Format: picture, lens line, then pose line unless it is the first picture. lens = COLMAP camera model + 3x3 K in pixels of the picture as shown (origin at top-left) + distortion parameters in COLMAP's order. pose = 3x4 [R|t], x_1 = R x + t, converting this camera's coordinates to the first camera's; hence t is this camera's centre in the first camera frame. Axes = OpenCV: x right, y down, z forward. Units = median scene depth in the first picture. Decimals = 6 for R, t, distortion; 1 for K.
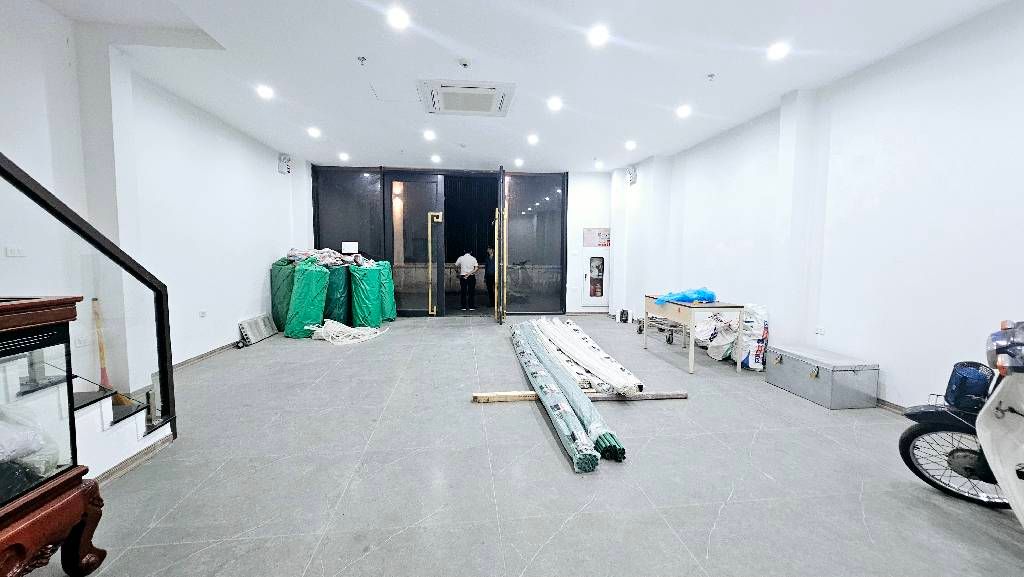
lens RADIAL K [[409.9, 0, 511.1], [0, 409.9, 286.5], [0, 0, 1]] dist [-0.000448, -0.000639]
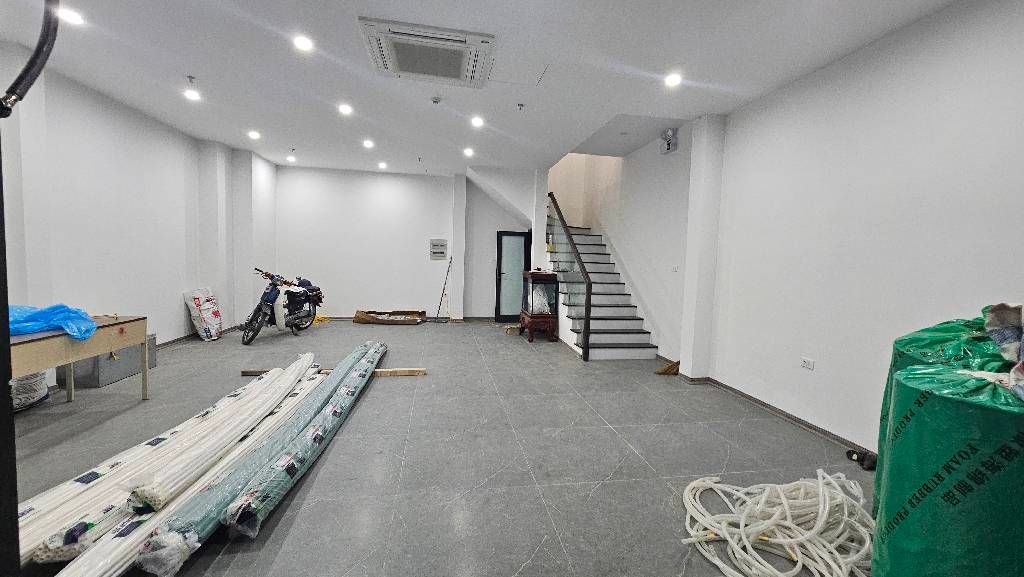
lens RADIAL K [[409.9, 0, 513.5], [0, 409.9, 285.2], [0, 0, 1]] dist [-0.000448, -0.000639]
pose [[-0.998062, -0.038296, -0.049042, -0.248961], [-0.045599, 0.986432, 0.157711, -0.179628], [0.042337, 0.159641, -0.986267, 1.907756]]
